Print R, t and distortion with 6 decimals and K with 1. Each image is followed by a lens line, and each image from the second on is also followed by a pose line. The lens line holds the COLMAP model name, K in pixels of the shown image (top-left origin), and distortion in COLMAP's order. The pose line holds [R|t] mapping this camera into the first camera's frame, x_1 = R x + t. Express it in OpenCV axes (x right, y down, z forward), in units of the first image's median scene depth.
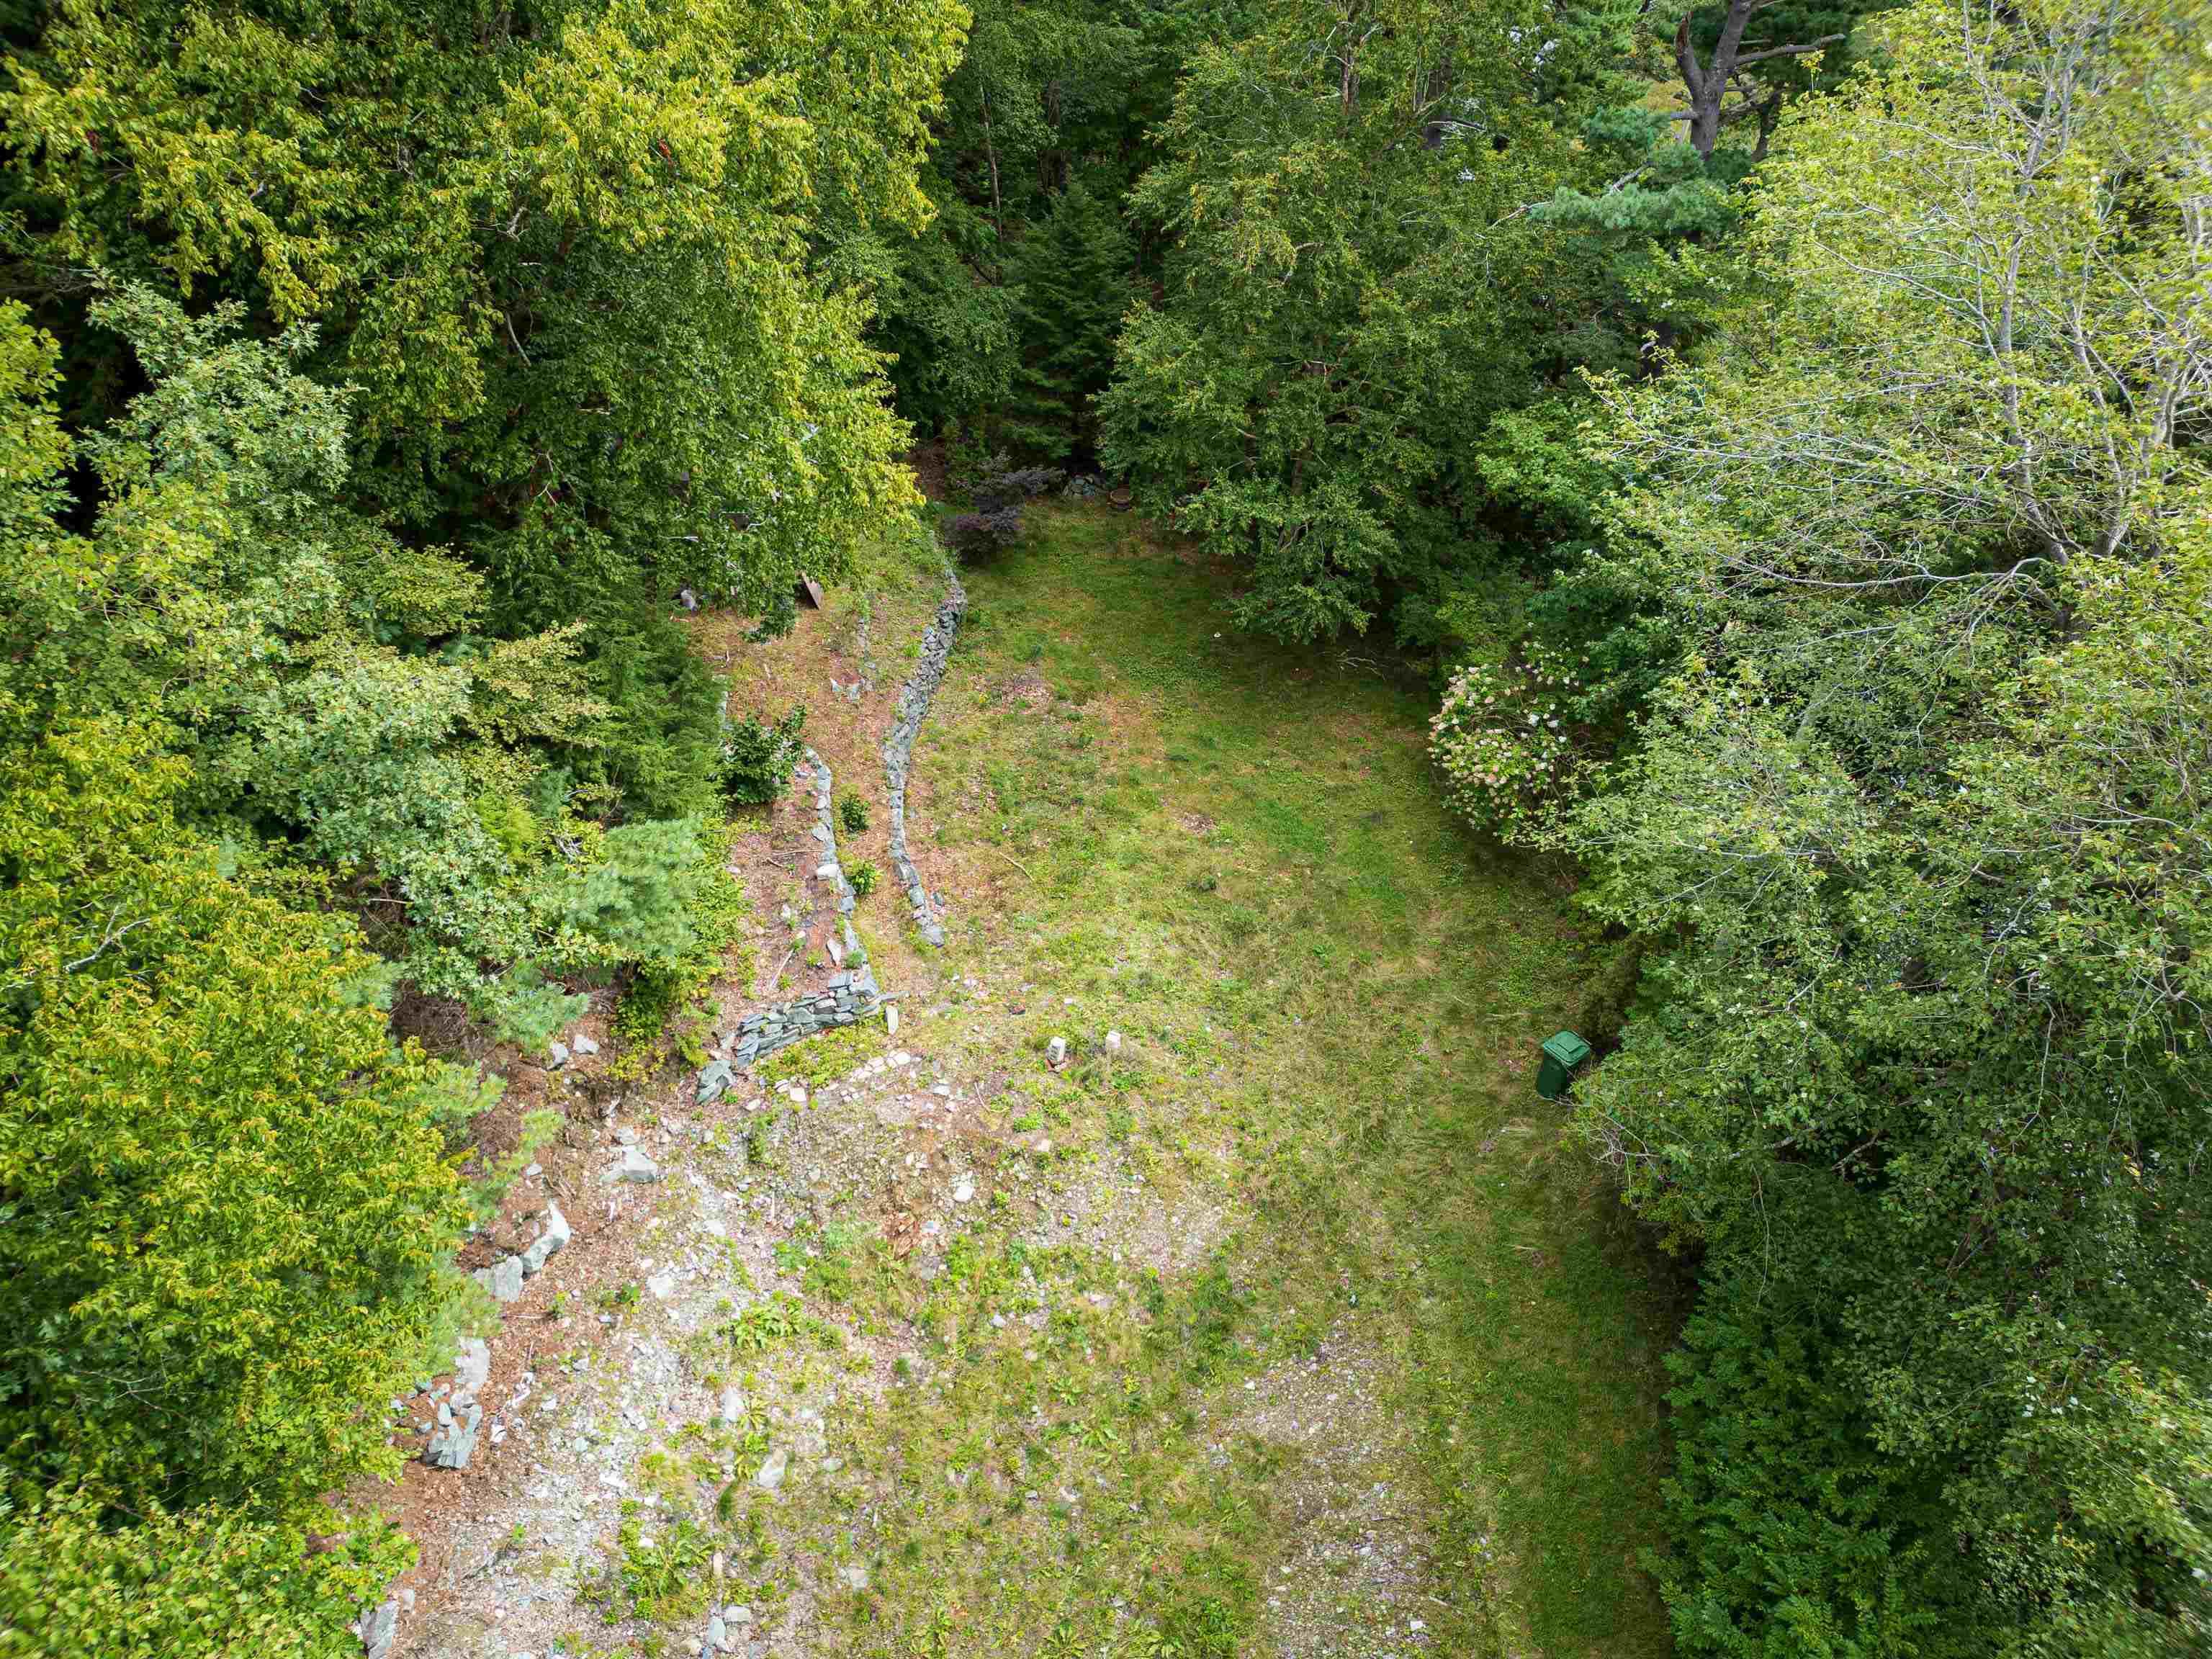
lens RADIAL K [[1551.6, 0, 1106.0], [0, 1551.6, 829.5], [0, 0, 1]] dist [0.078274, -0.078976]
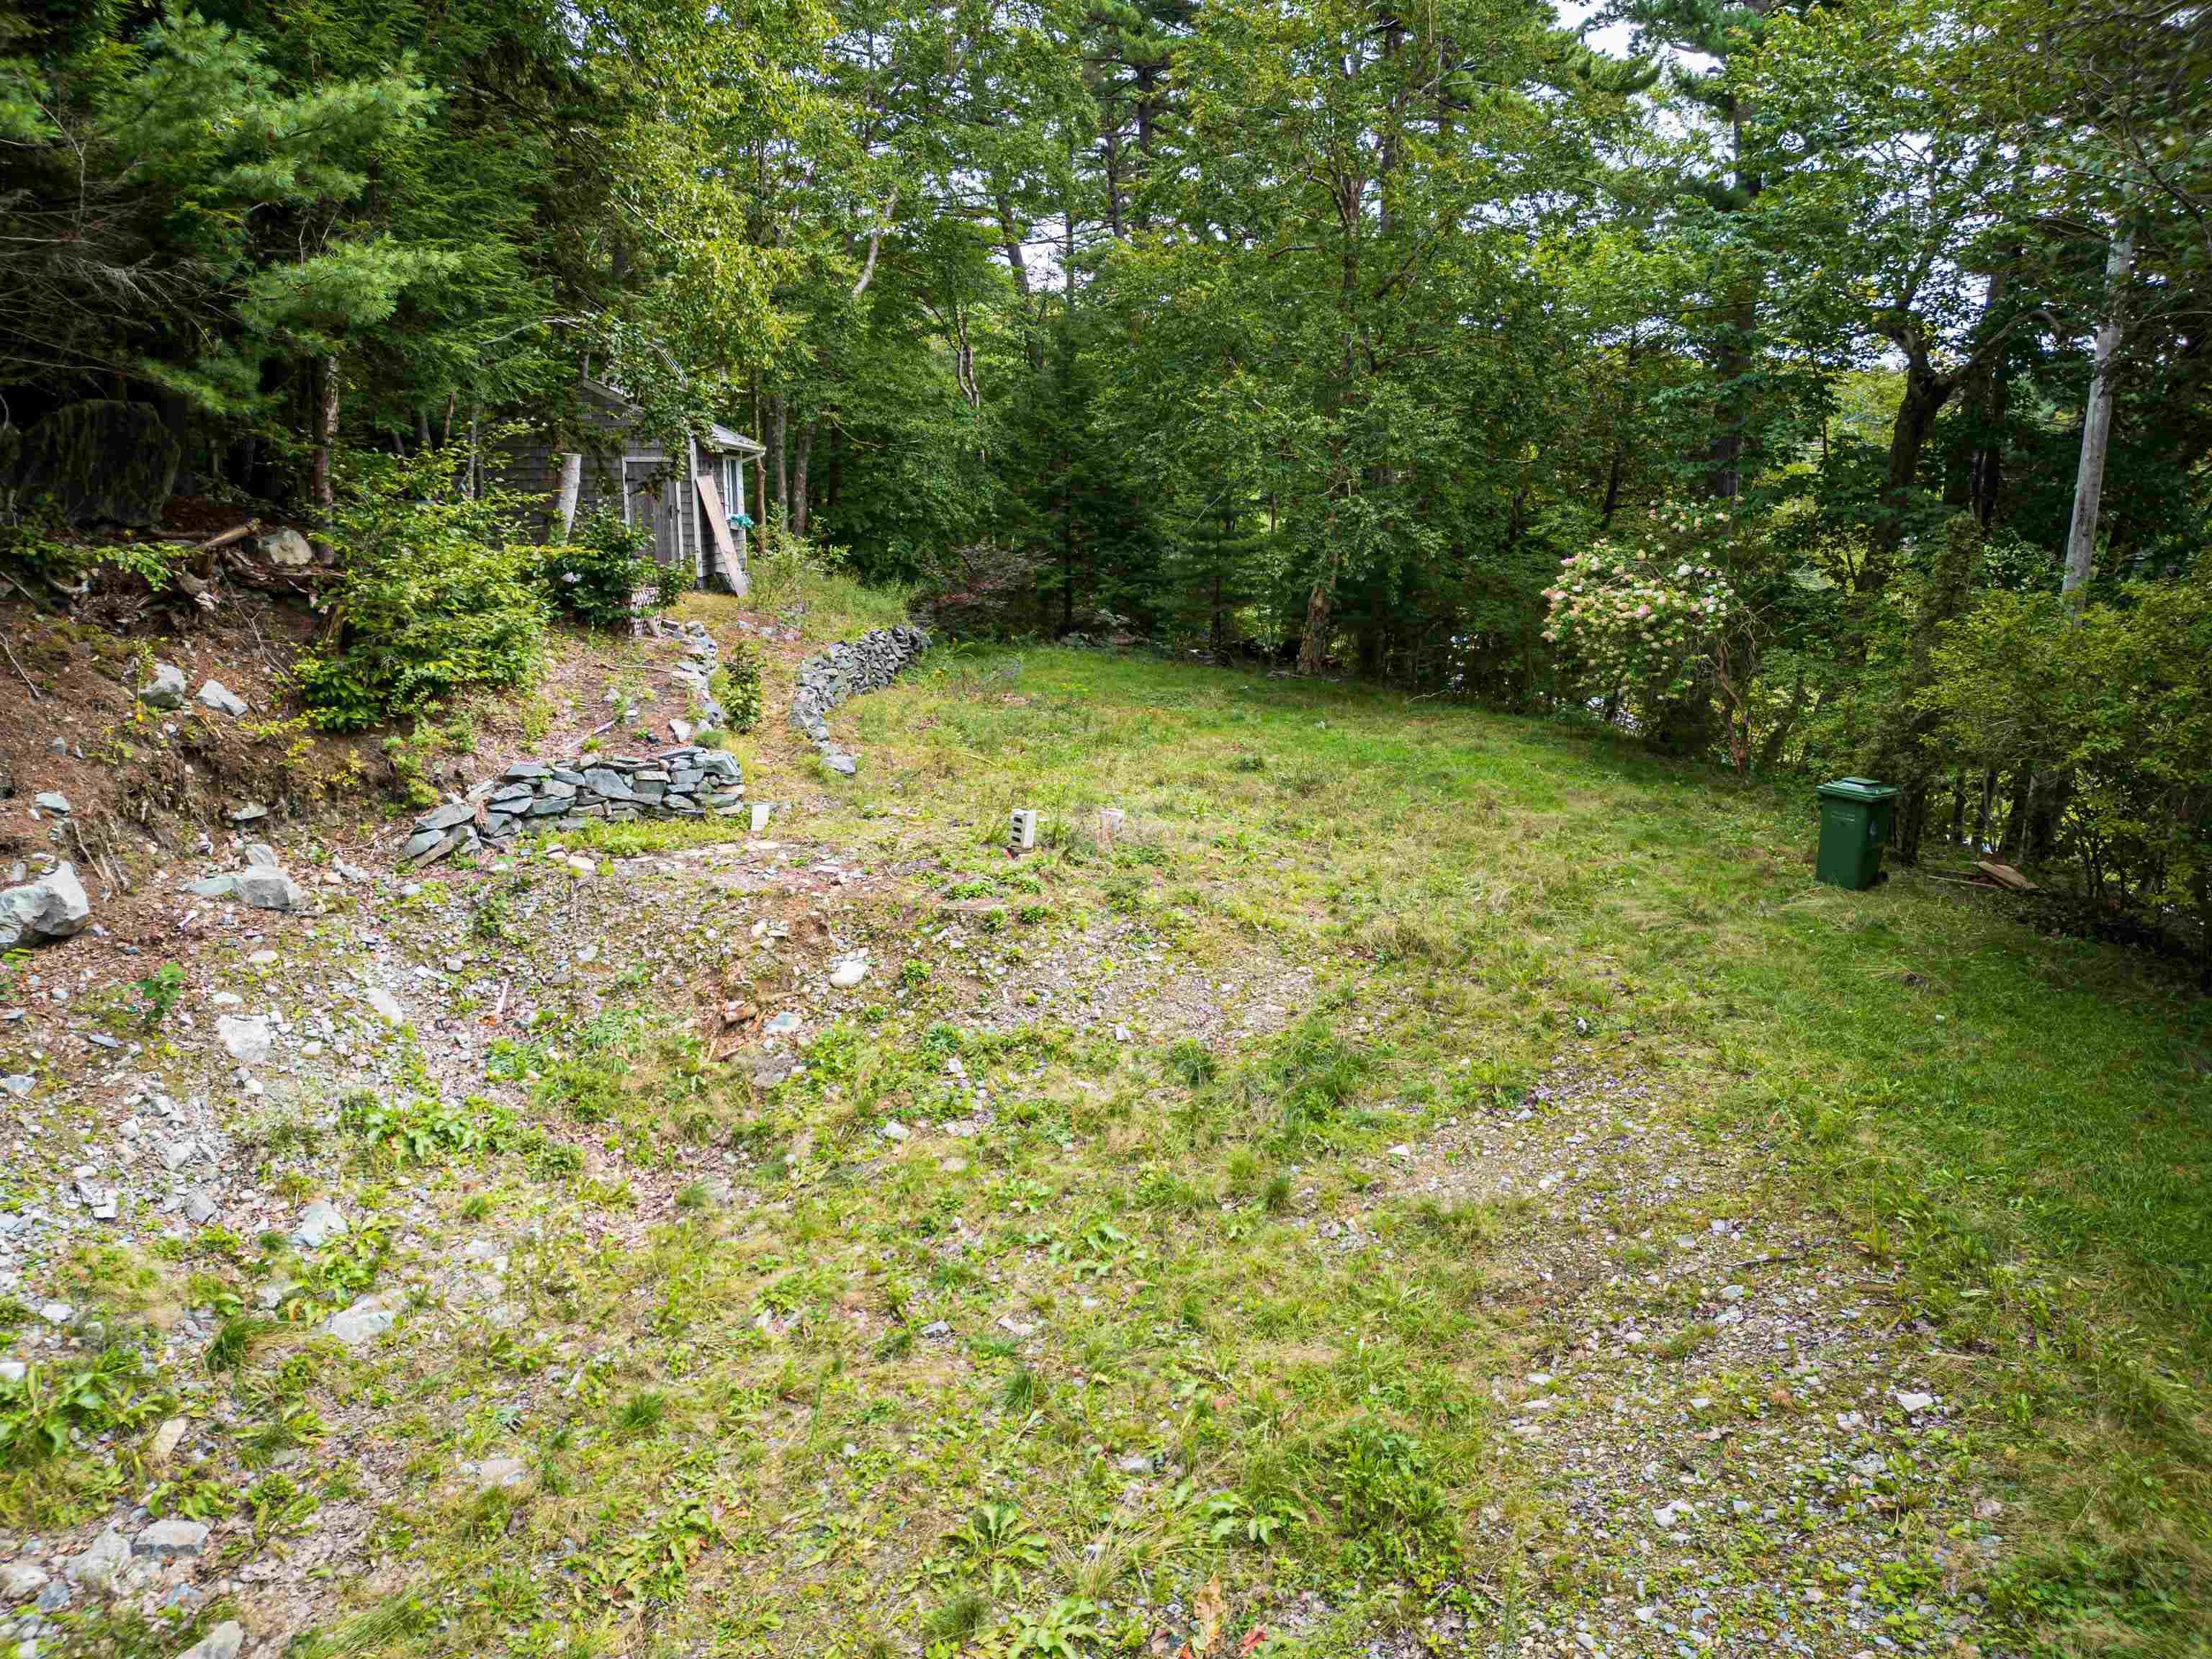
lens RADIAL K [[1551.6, 0, 1106.0], [0, 1551.6, 829.5], [0, 0, 1]] dist [0.078274, -0.078976]
pose [[0.999495, -0.029722, -0.011272, 0.009600], [0.020491, 0.873514, -0.486367, 0.494185], [0.024302, 0.485891, 0.873682, 0.521378]]
